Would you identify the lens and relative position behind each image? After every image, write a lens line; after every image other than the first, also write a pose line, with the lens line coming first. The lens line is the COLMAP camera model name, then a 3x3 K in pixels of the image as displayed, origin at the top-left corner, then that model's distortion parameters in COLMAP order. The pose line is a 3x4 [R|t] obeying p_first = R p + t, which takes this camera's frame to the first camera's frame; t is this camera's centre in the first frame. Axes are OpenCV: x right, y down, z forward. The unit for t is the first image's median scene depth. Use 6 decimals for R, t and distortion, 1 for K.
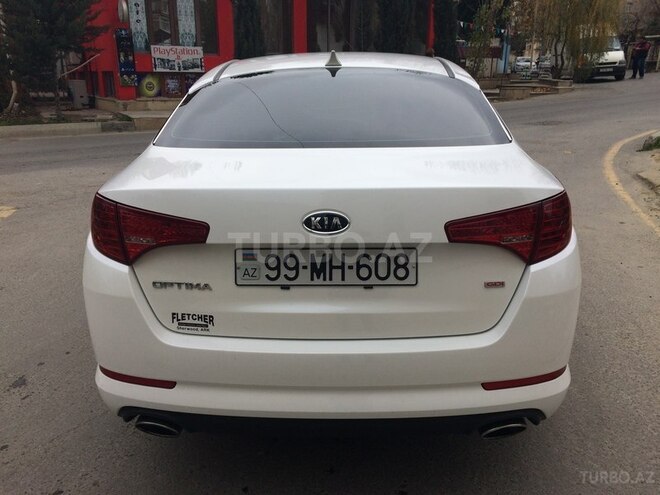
lens RADIAL K [[567.8, 0, 326.0], [0, 567.8, 247.7], [0, 0, 1]] dist [0.049490, -0.056294]
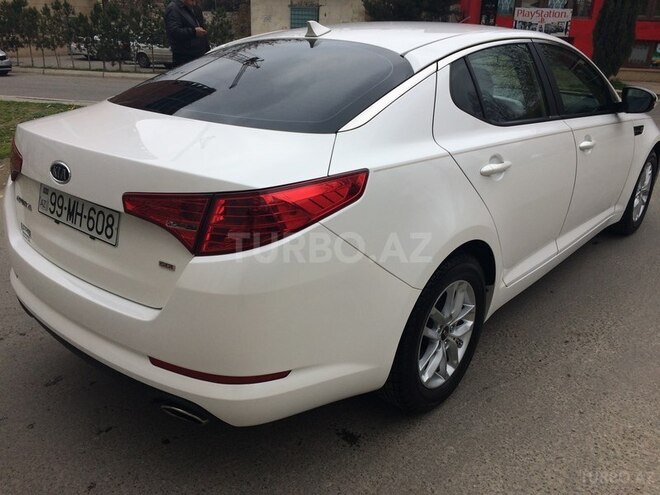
lens RADIAL K [[567.8, 0, 325.1], [0, 567.8, 242.4], [0, 0, 1]] dist [0.049490, -0.056294]
pose [[0.775933, 0.243274, -0.582018, 1.066193], [-0.213129, 0.969491, 0.121092, -0.152517], [0.593720, 0.030085, 0.804109, 0.356476]]
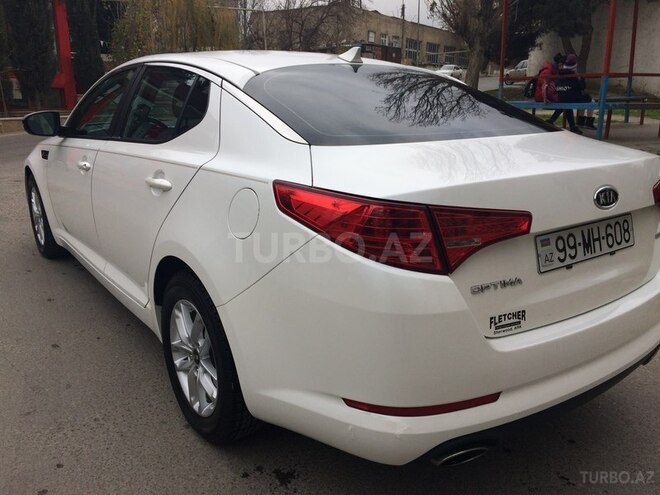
lens RADIAL K [[567.8, 0, 328.2], [0, 567.8, 249.0], [0, 0, 1]] dist [0.049490, -0.056294]
pose [[0.790693, -0.153314, 0.592705, -1.002742], [0.168949, 0.985185, 0.029451, -0.064195], [-0.588440, 0.076851, 0.804881, 0.415724]]
